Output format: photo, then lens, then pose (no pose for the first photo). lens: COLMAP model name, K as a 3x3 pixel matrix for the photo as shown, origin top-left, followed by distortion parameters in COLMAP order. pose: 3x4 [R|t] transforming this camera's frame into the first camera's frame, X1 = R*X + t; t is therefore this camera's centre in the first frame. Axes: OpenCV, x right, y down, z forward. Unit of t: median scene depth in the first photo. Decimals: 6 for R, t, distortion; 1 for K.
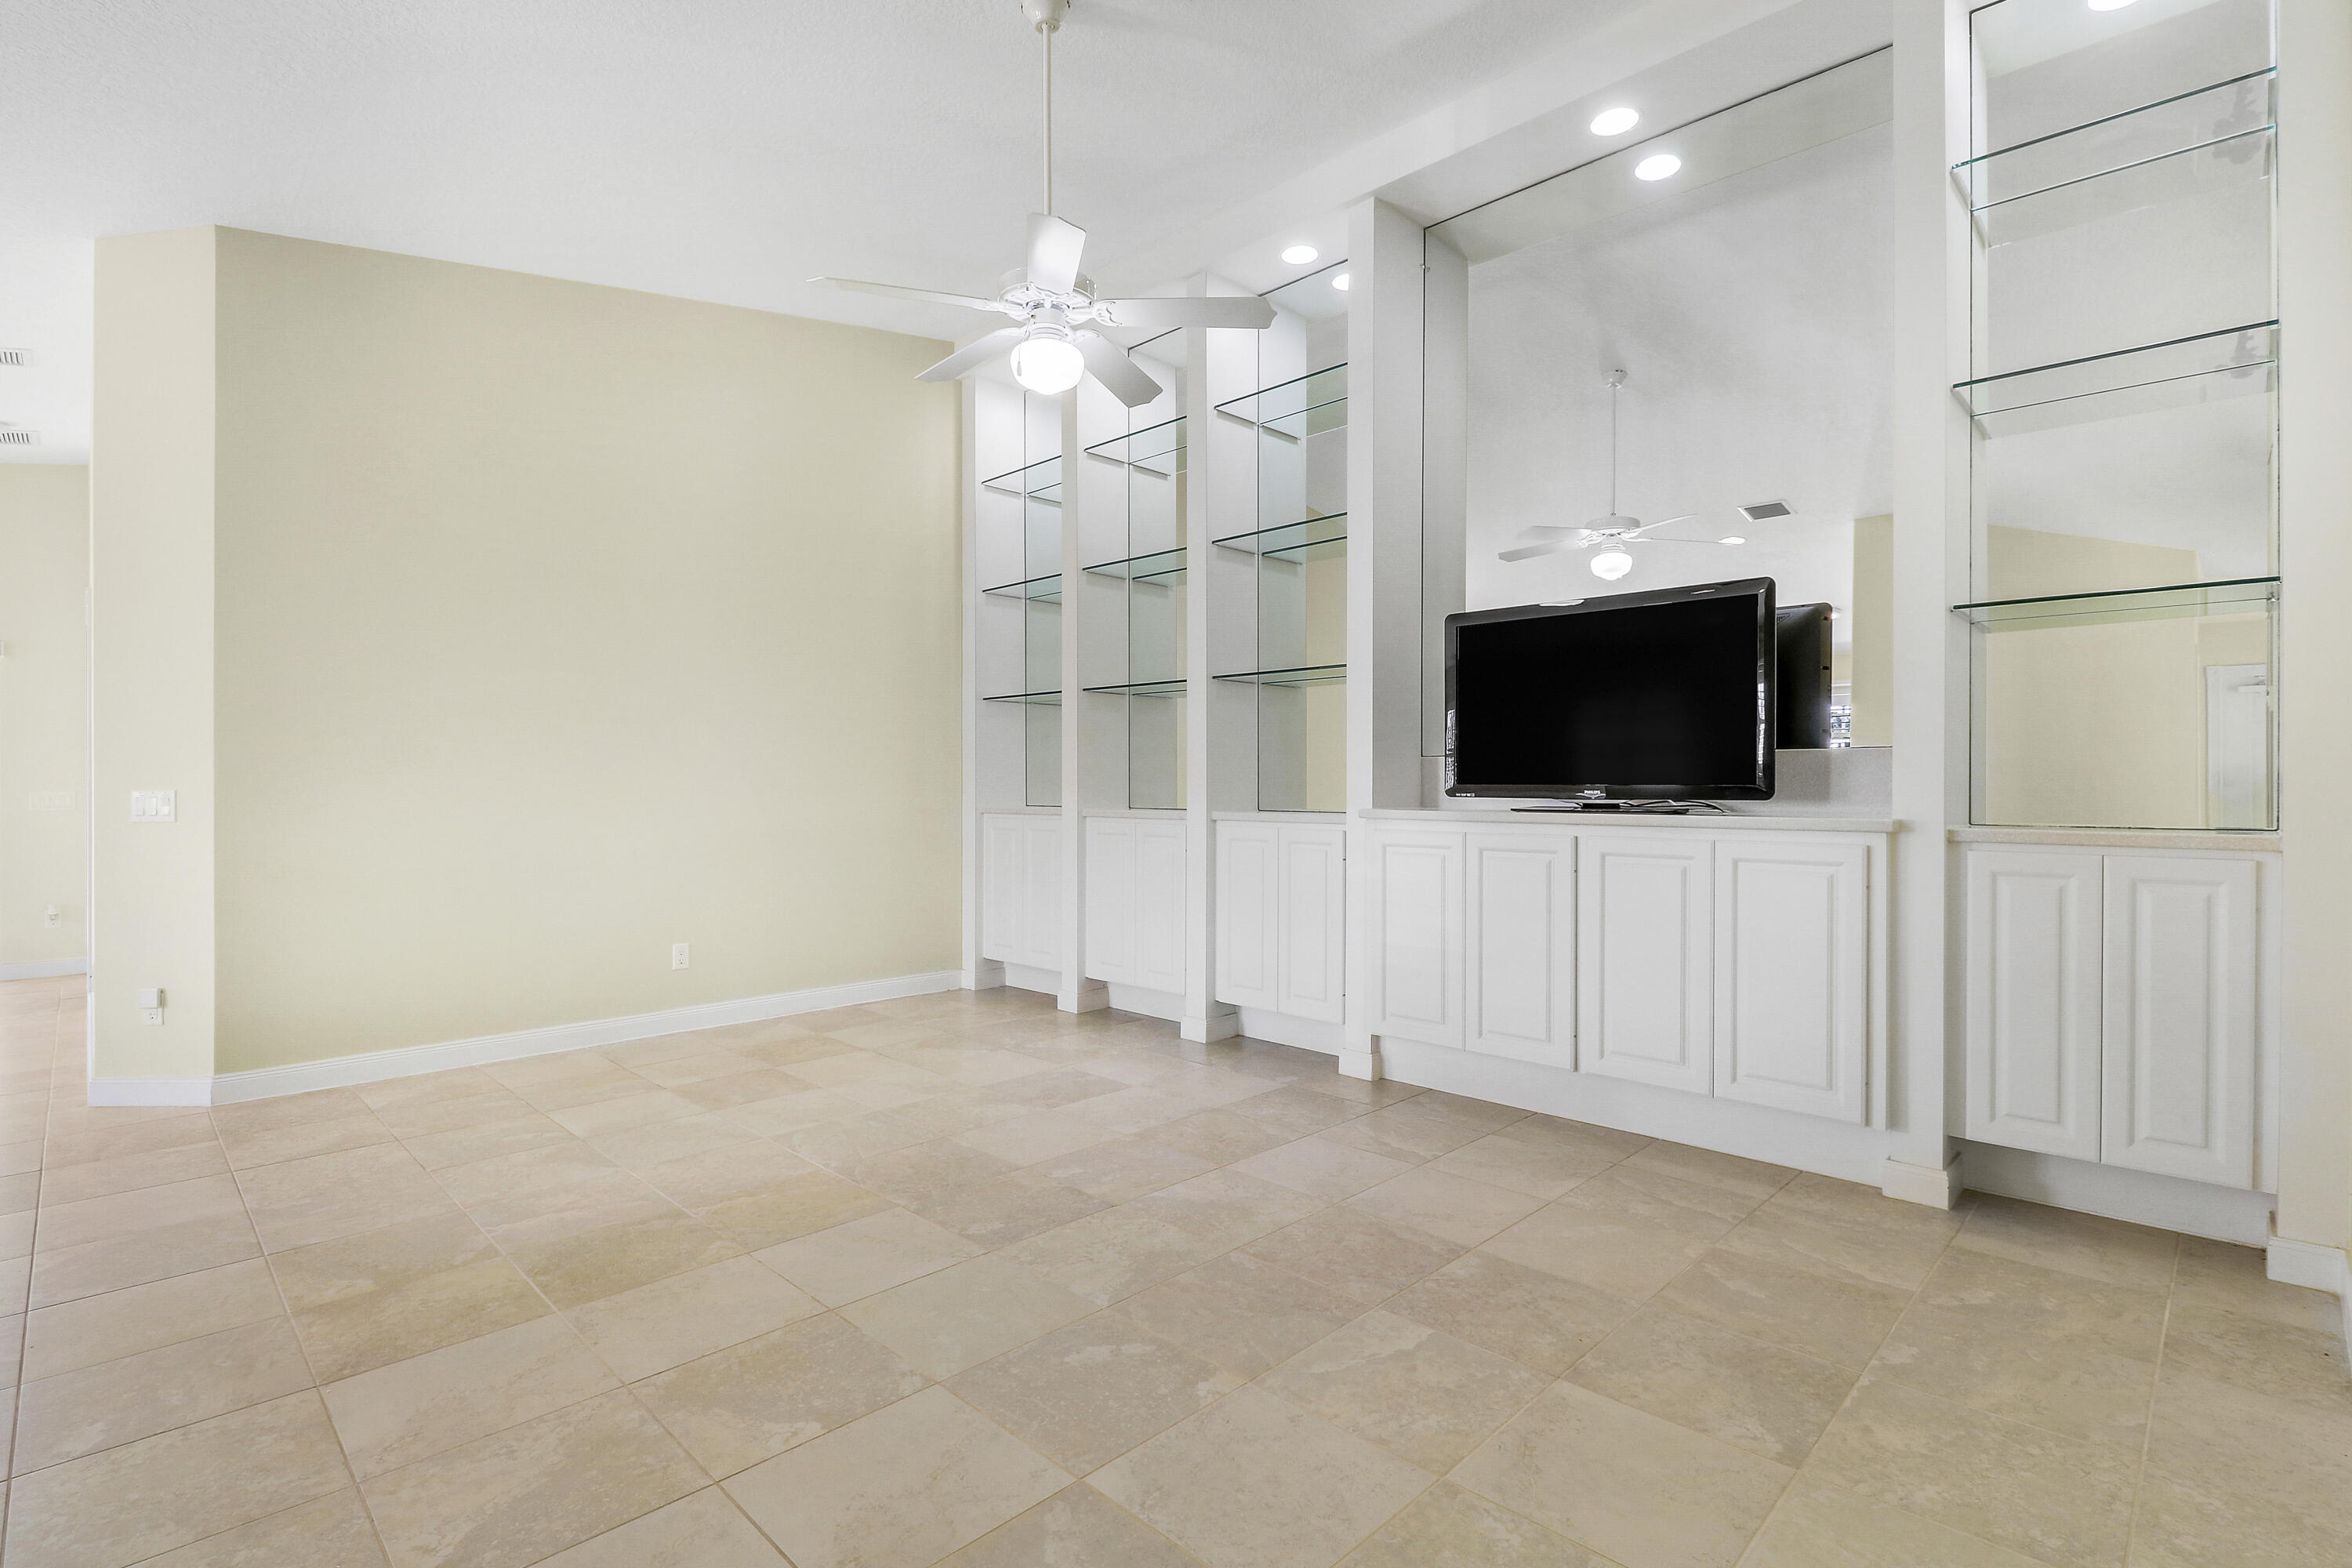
lens RADIAL K [[1107.3, 0, 1195.7], [0, 1107.3, 781.1], [0, 0, 1]] dist [0.006794, -0.014152]
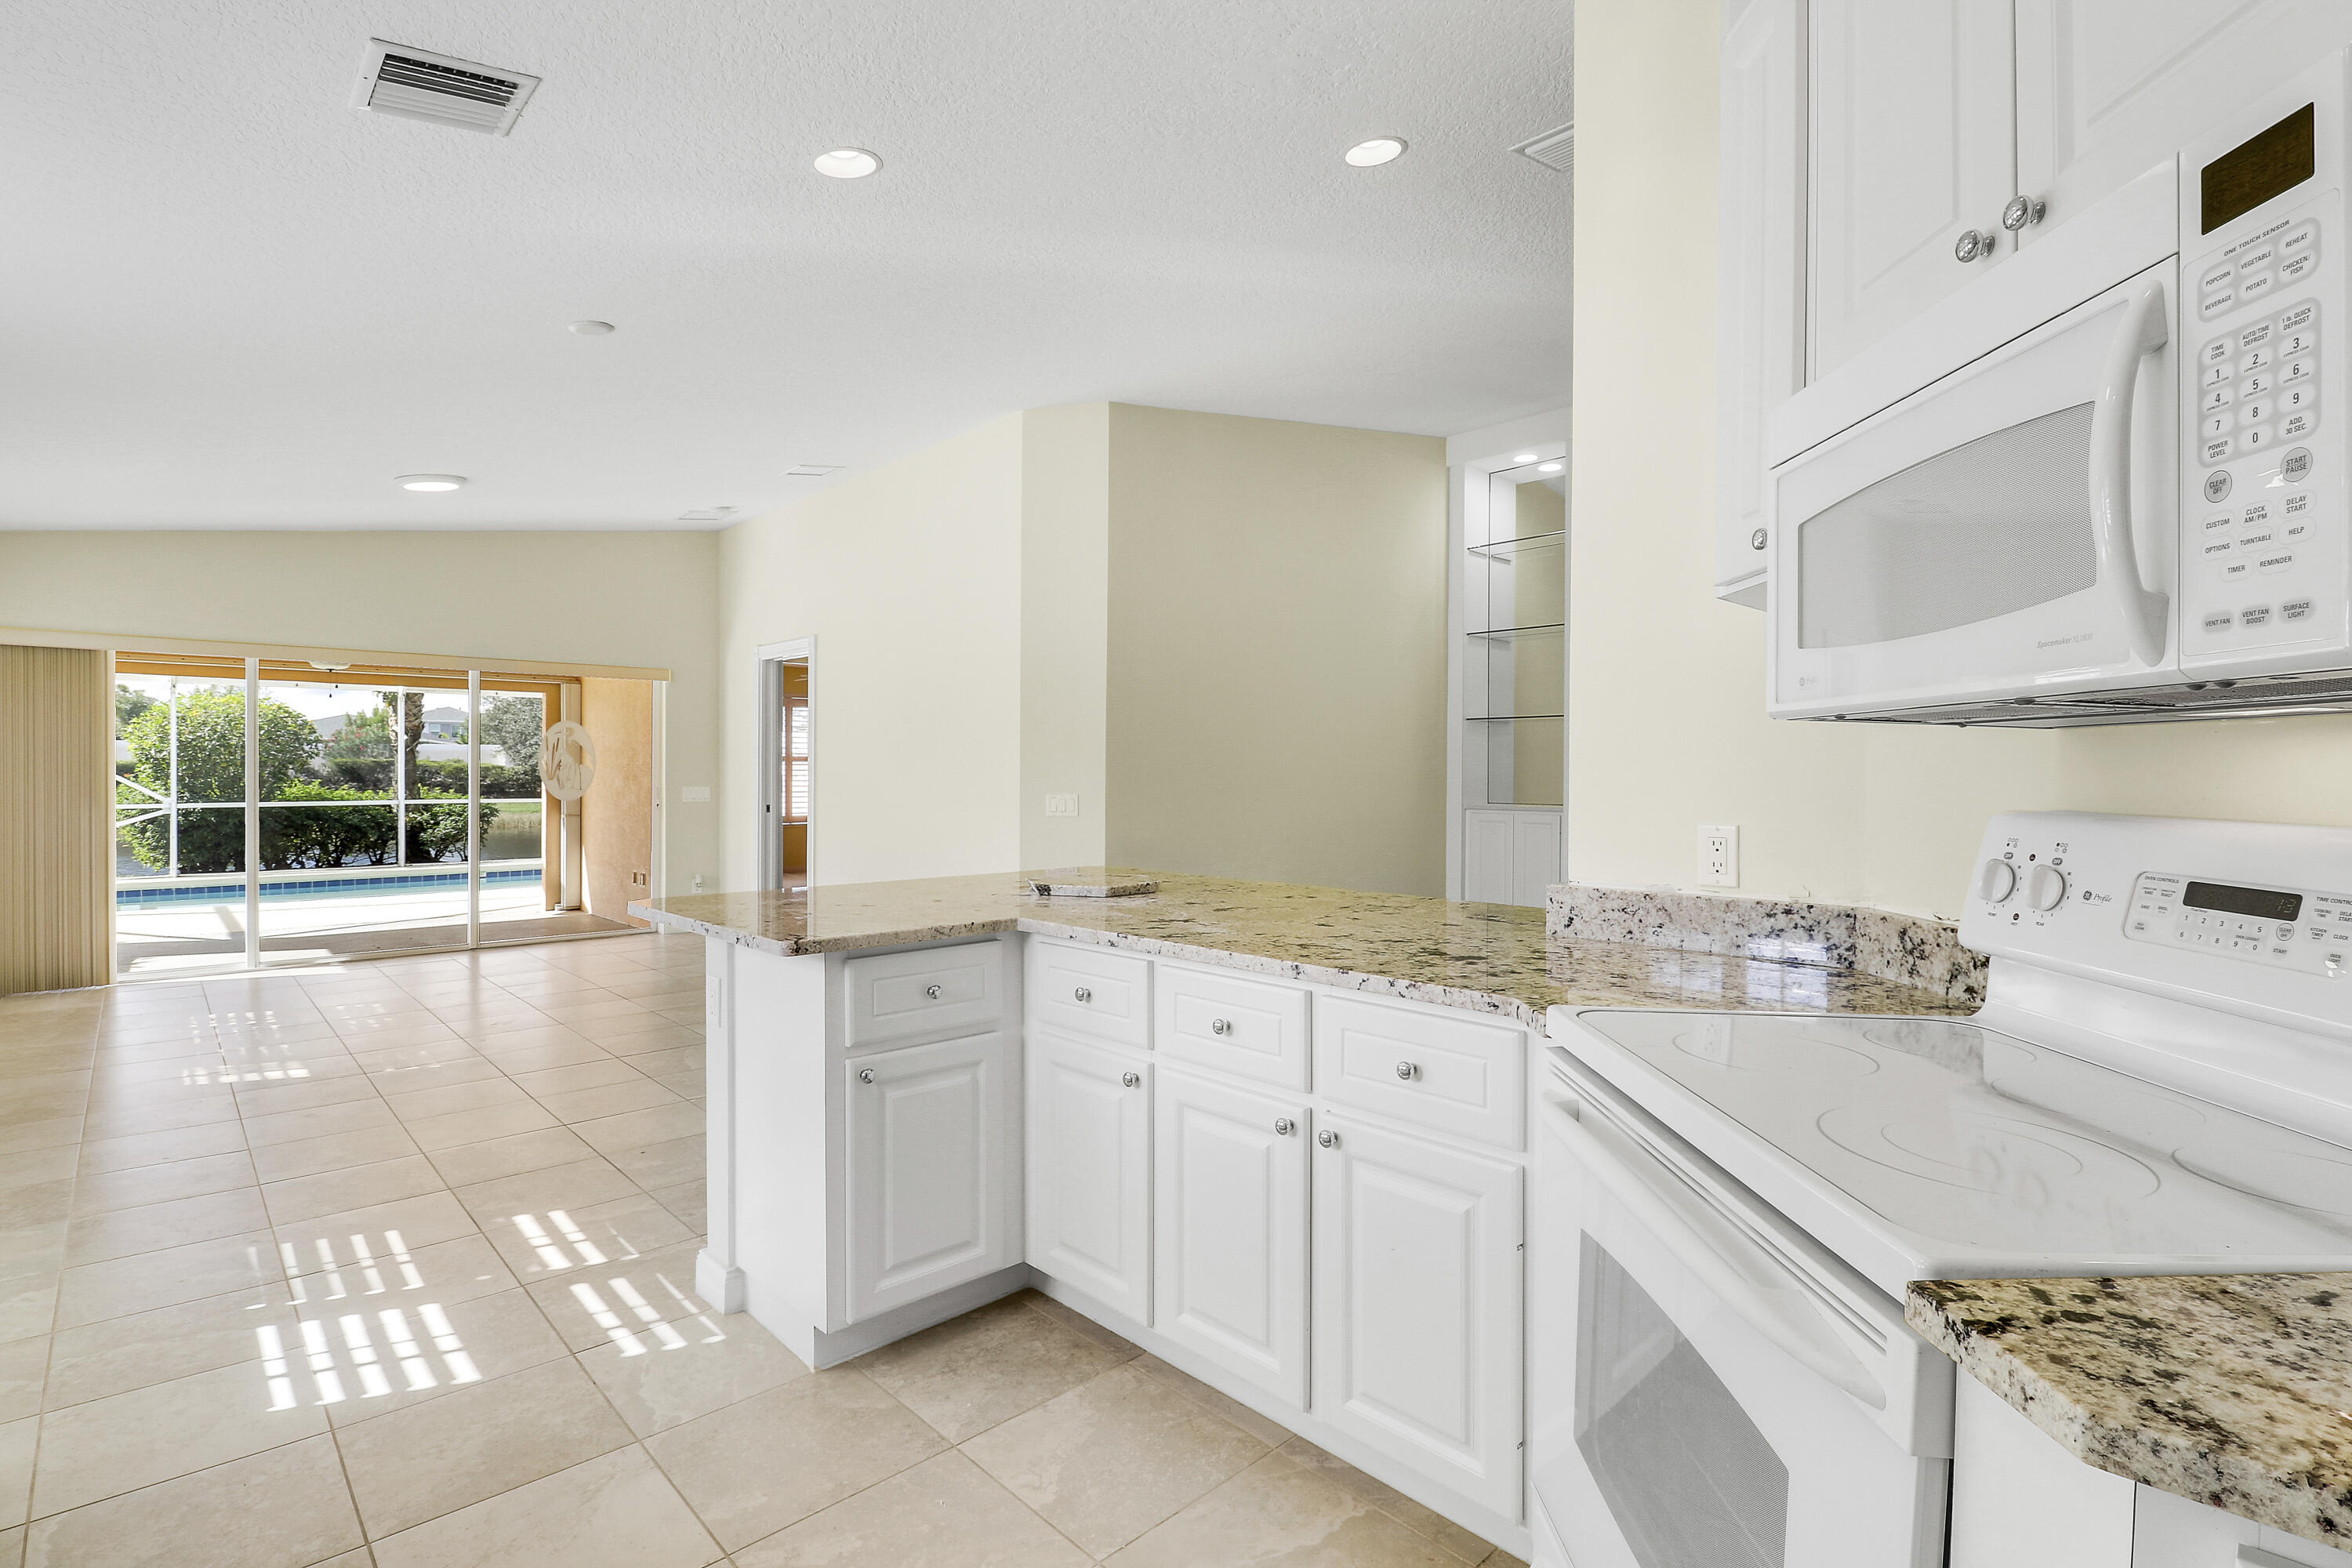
lens RADIAL K [[1107.3, 0, 1195.7], [0, 1107.3, 781.1], [0, 0, 1]] dist [0.006794, -0.014152]
pose [[0.999504, 0.005276, -0.031054, -0.974935], [-0.004997, 0.999946, 0.009061, -0.035214], [0.031101, -0.008901, 0.999477, -0.593140]]
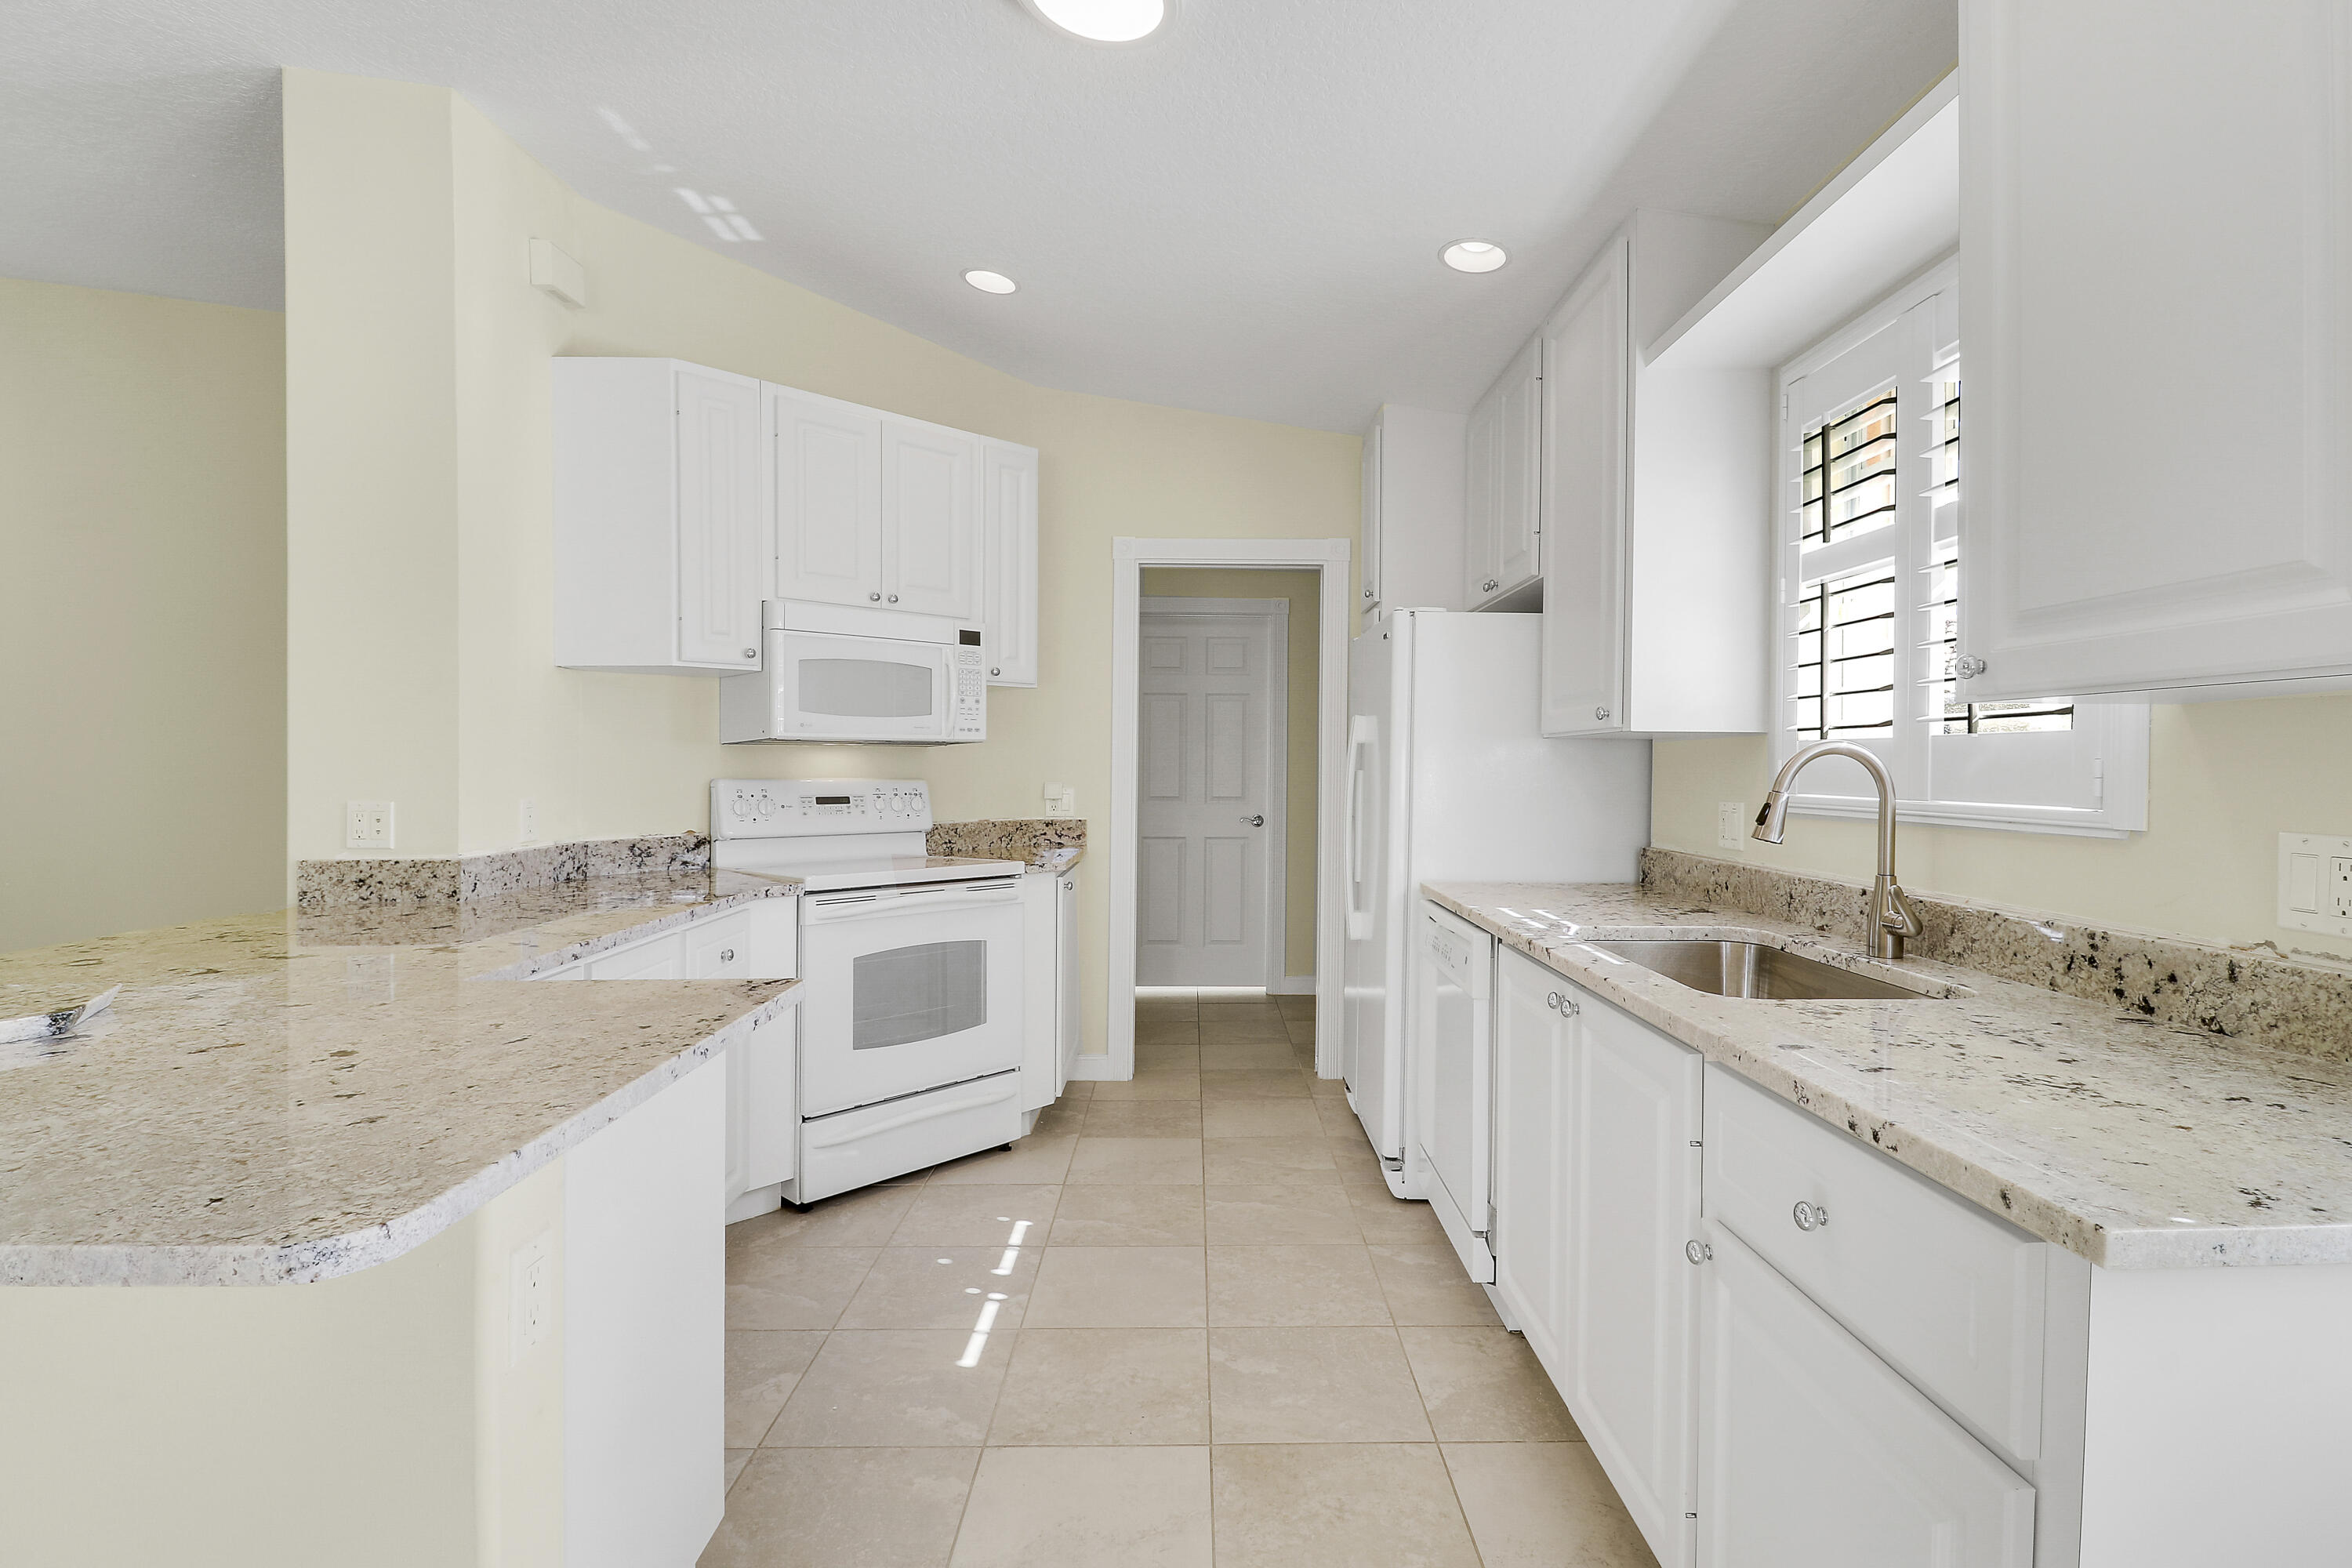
lens RADIAL K [[1113.6, 0, 1183.2], [0, 1113.6, 751.7], [0, 0, 1]] dist [0.001832, -0.011171]
pose [[-0.692723, 0.006522, 0.721174, -1.829196], [-0.001452, 0.999944, -0.010438, -0.037732], [-0.721202, -0.008278, -0.692675, 0.387120]]
